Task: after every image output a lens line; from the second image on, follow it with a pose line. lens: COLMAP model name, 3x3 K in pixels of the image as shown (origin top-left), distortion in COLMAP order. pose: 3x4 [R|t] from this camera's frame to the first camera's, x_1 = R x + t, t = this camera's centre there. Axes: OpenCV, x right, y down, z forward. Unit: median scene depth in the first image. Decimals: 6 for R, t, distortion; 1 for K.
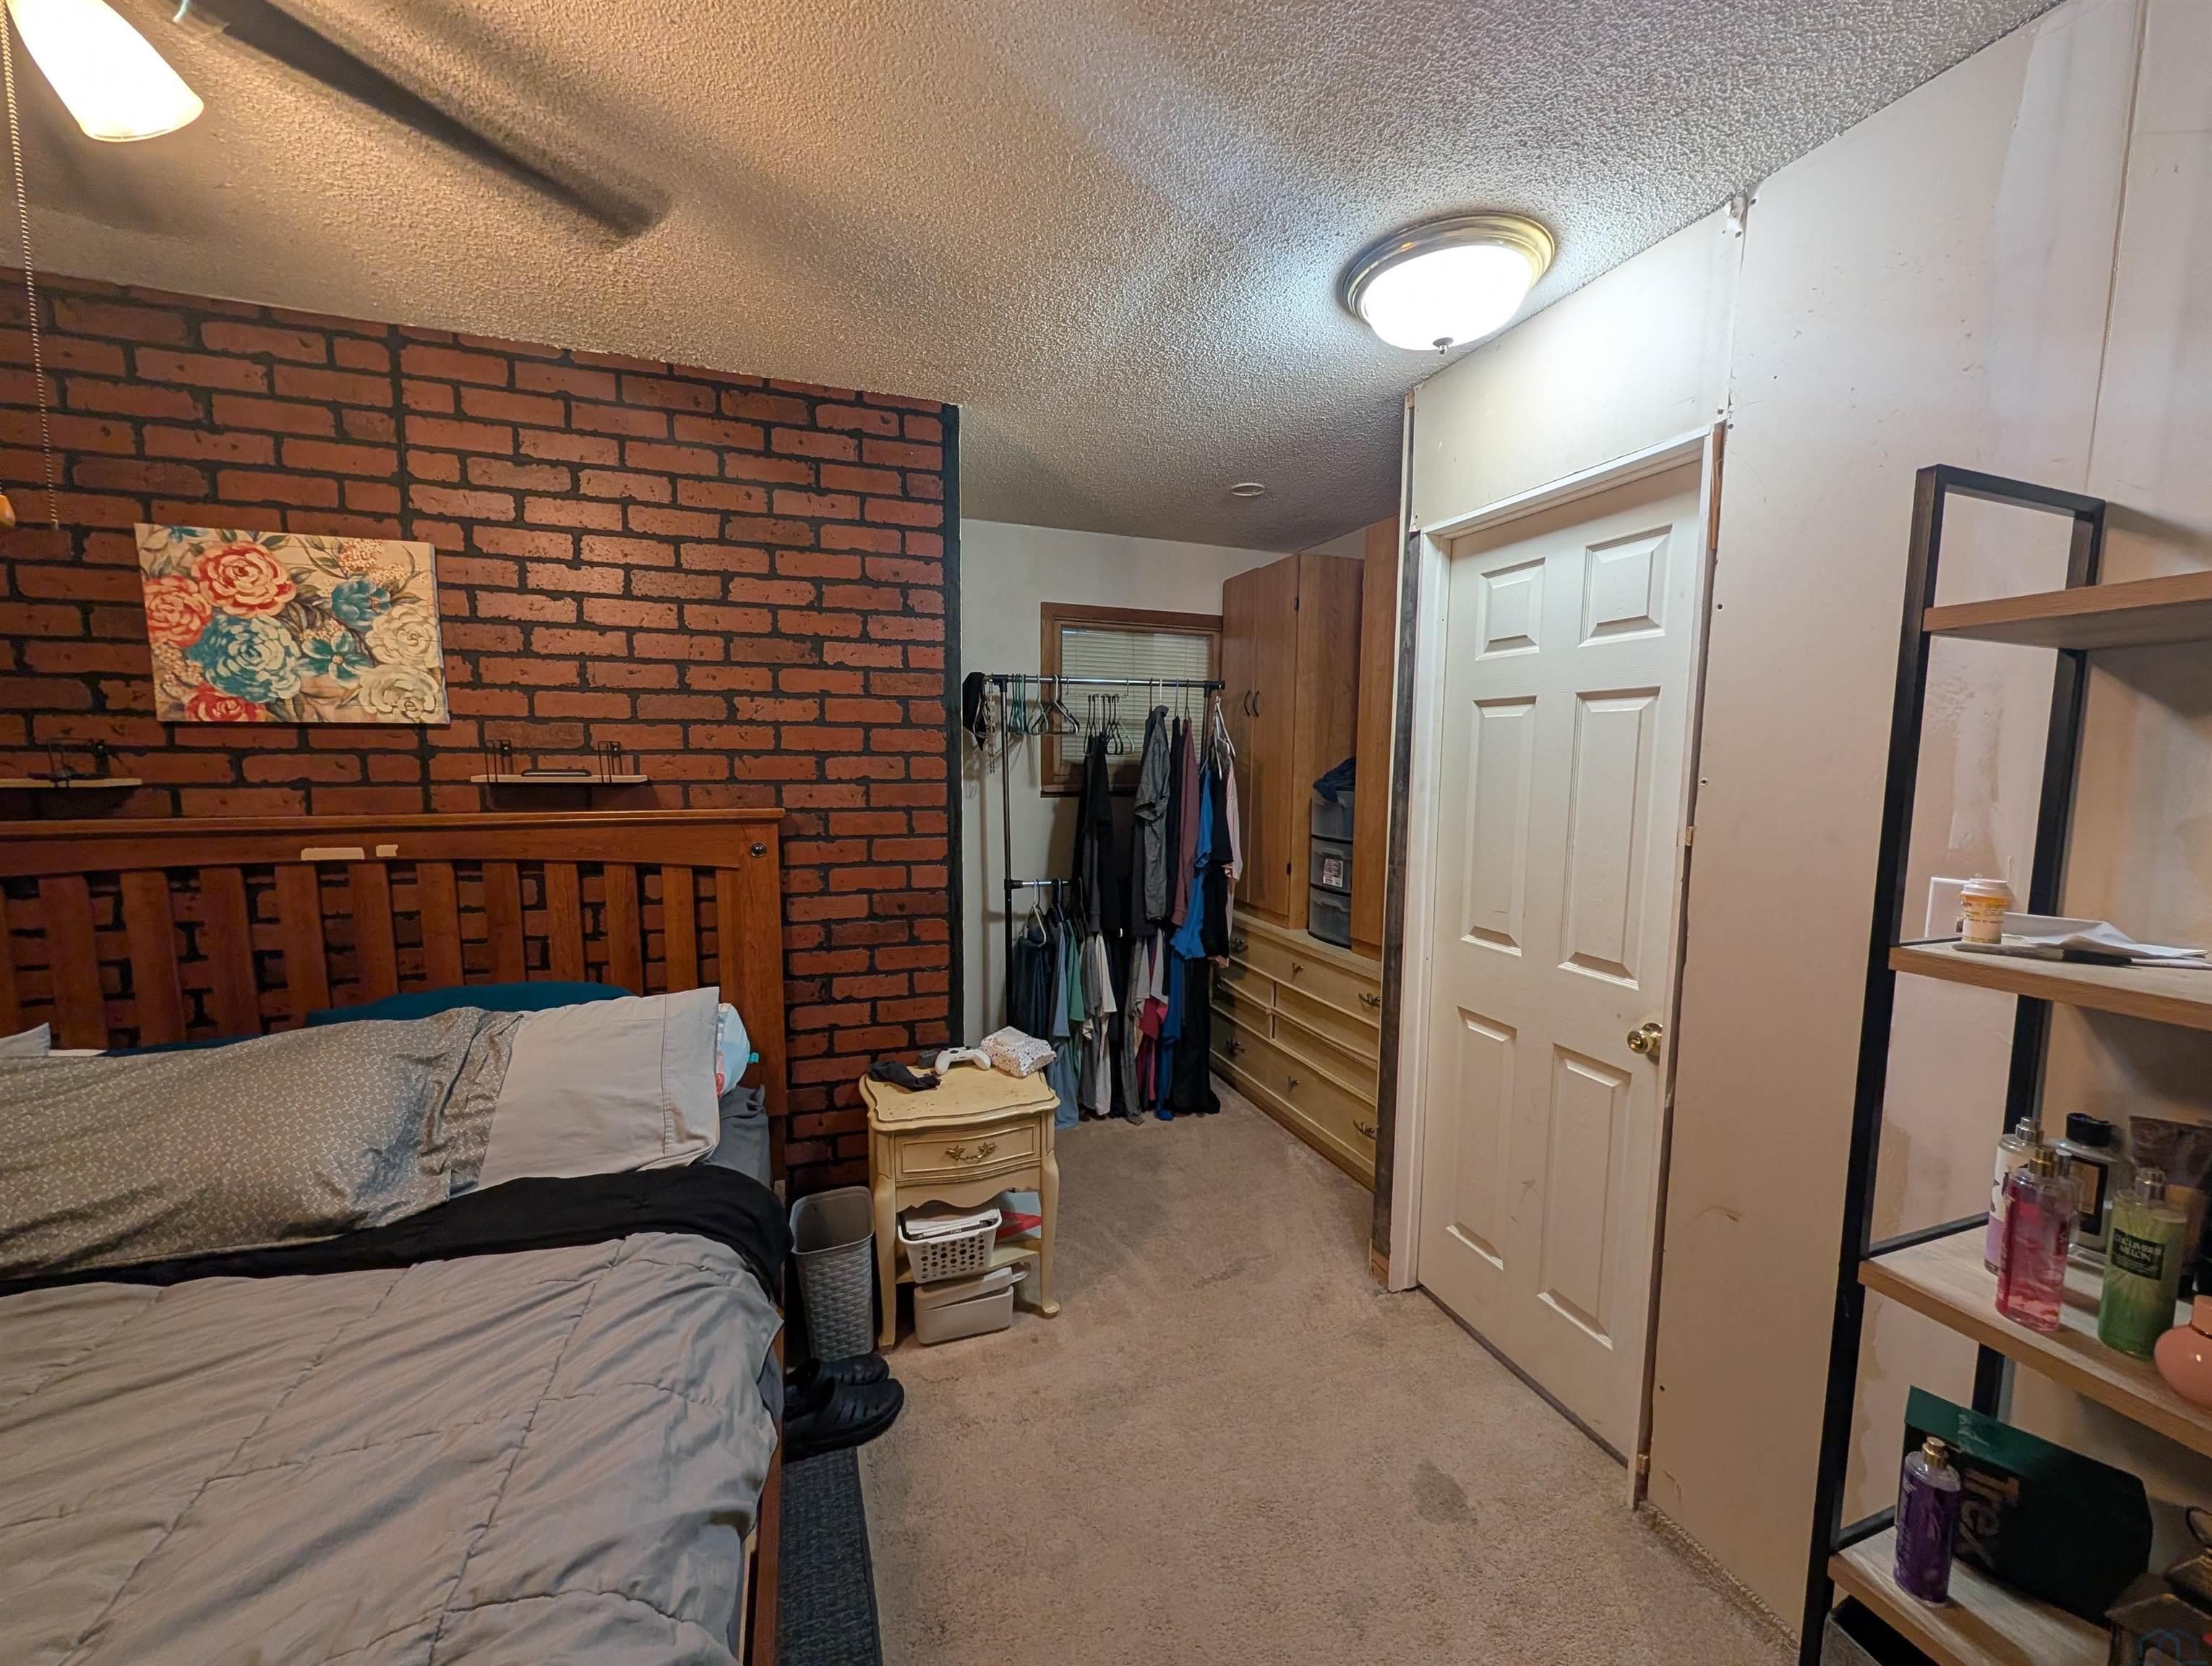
lens RADIAL K [[852.9, 0, 1107.4], [0, 852.9, 841.0], [0, 0, 1]] dist [0.002301, 0.000292]
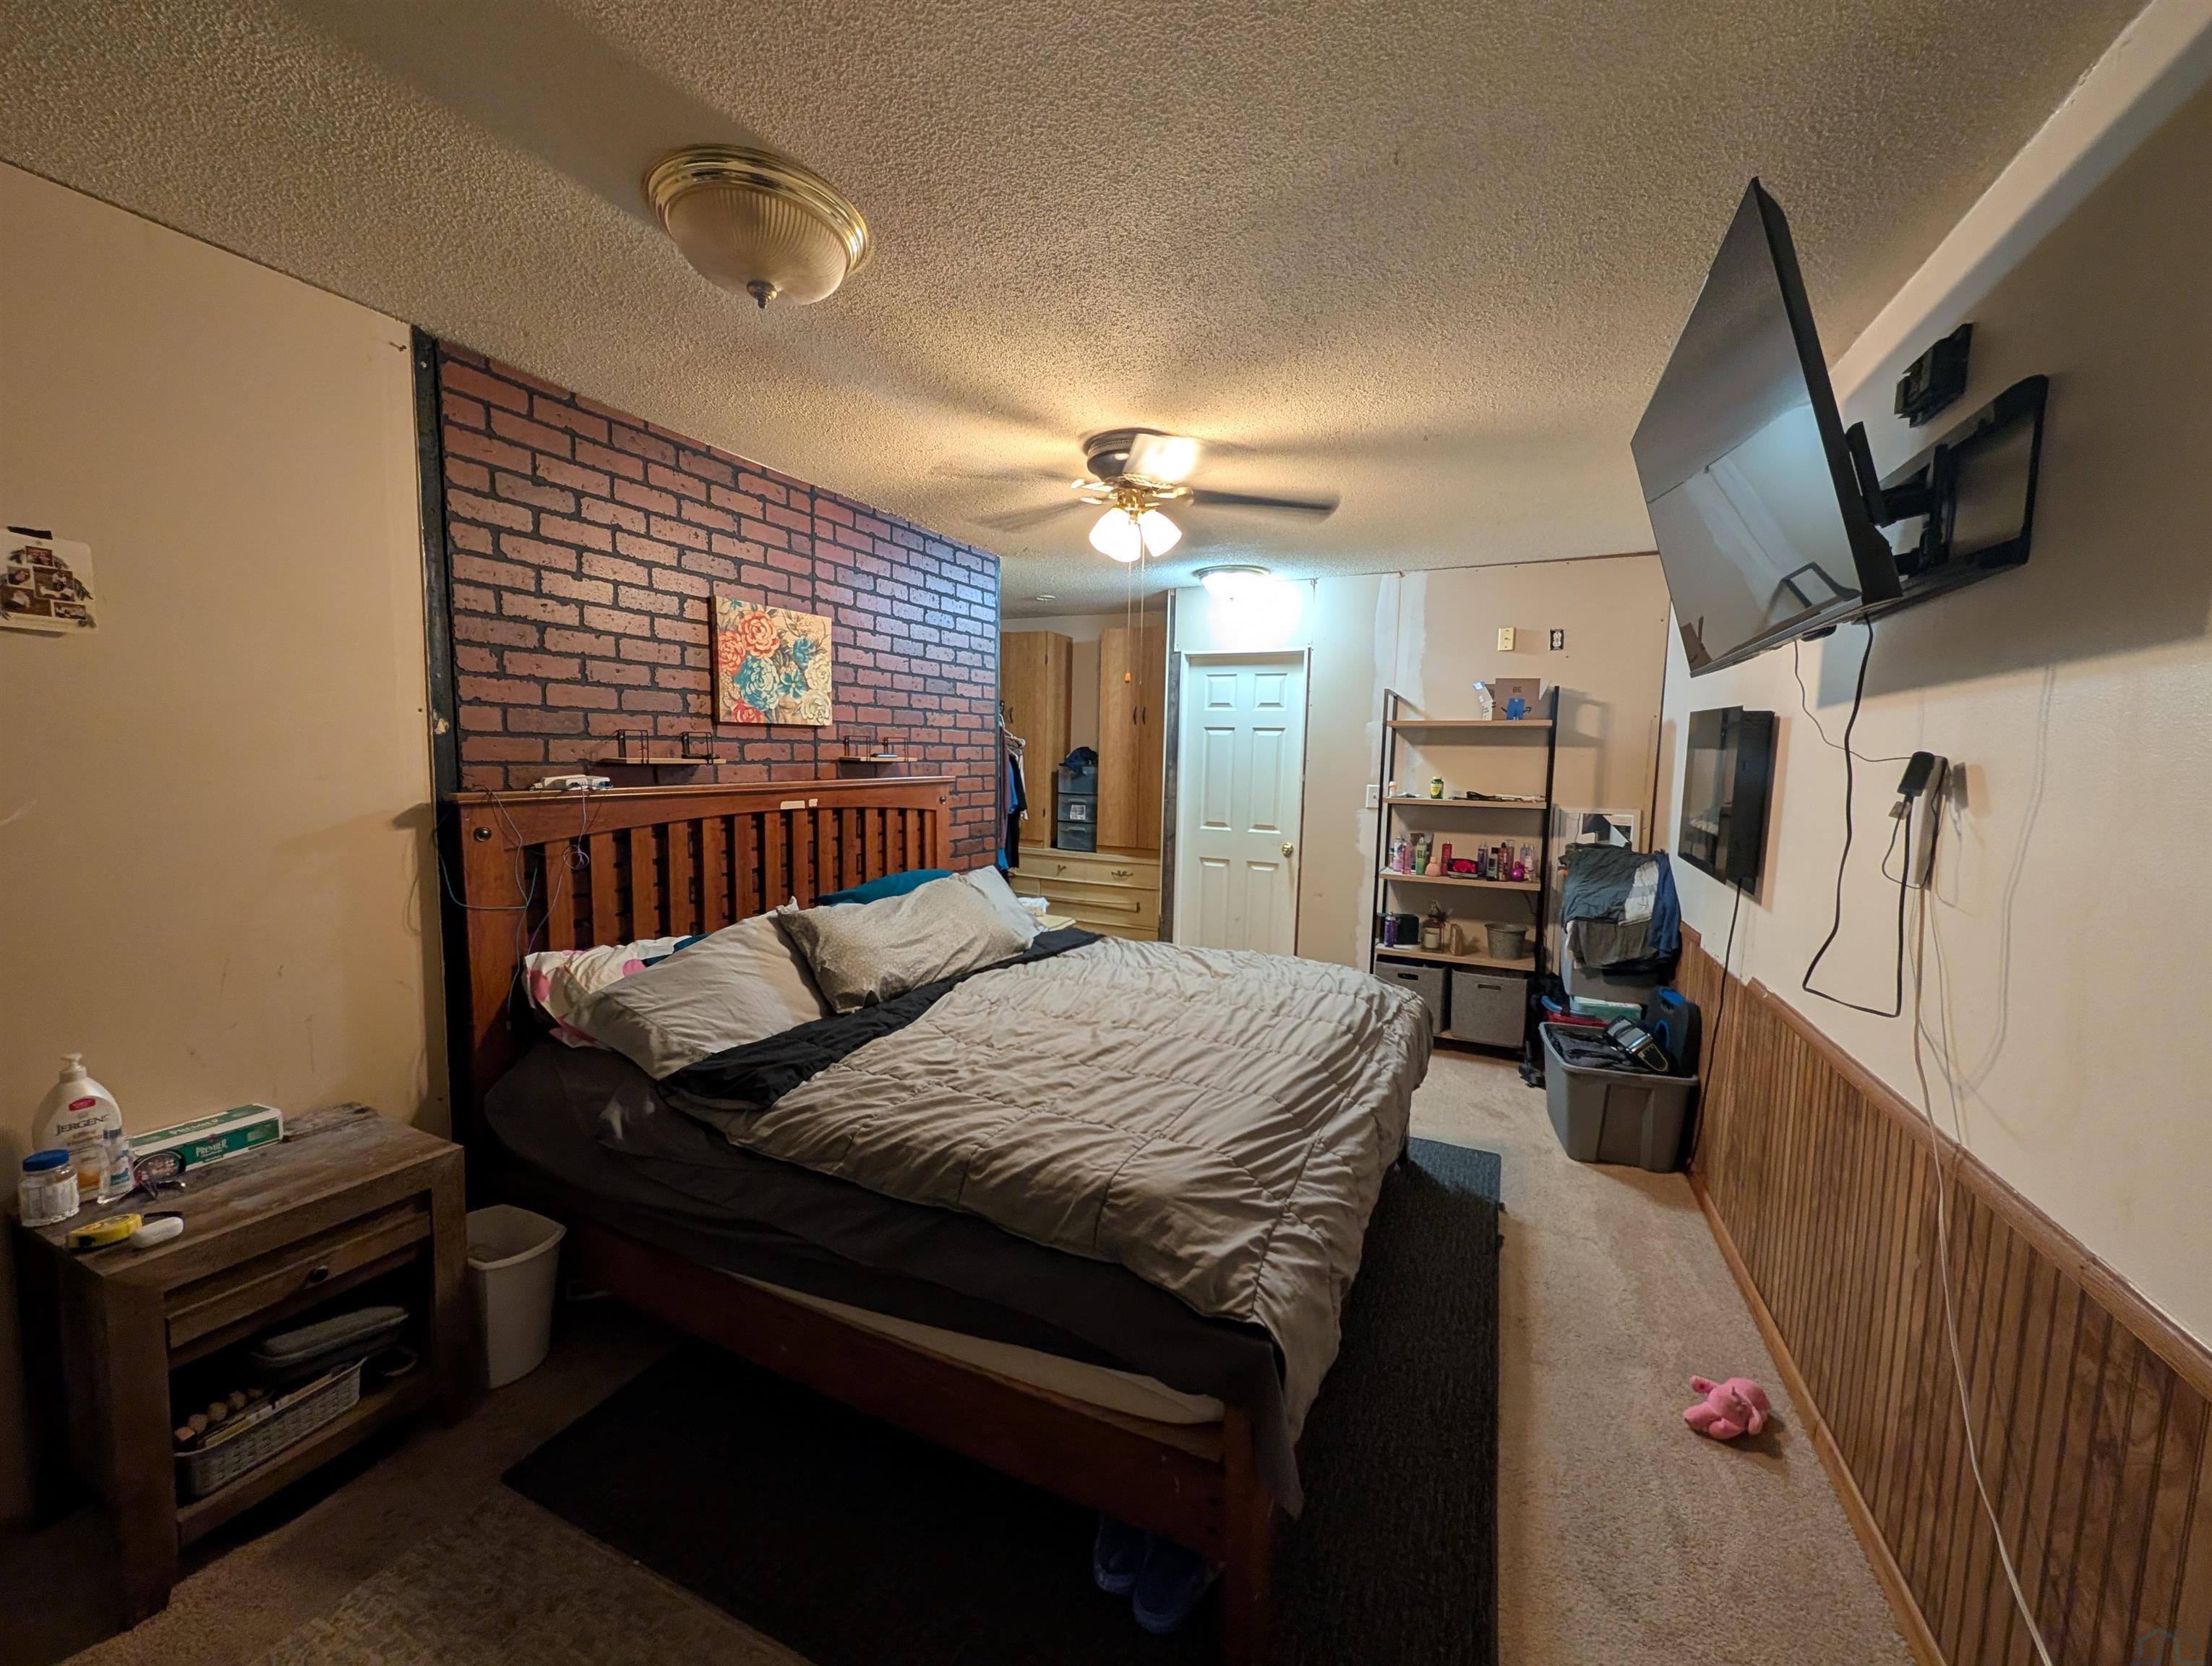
lens RADIAL K [[852.9, 0, 1107.4], [0, 852.9, 841.0], [0, 0, 1]] dist [0.002301, 0.000292]
pose [[0.712931, -0.065314, 0.698185, -1.336712], [0.053264, 0.997820, 0.038955, 0.043108], [-0.699208, 0.009416, 0.714856, -0.477326]]
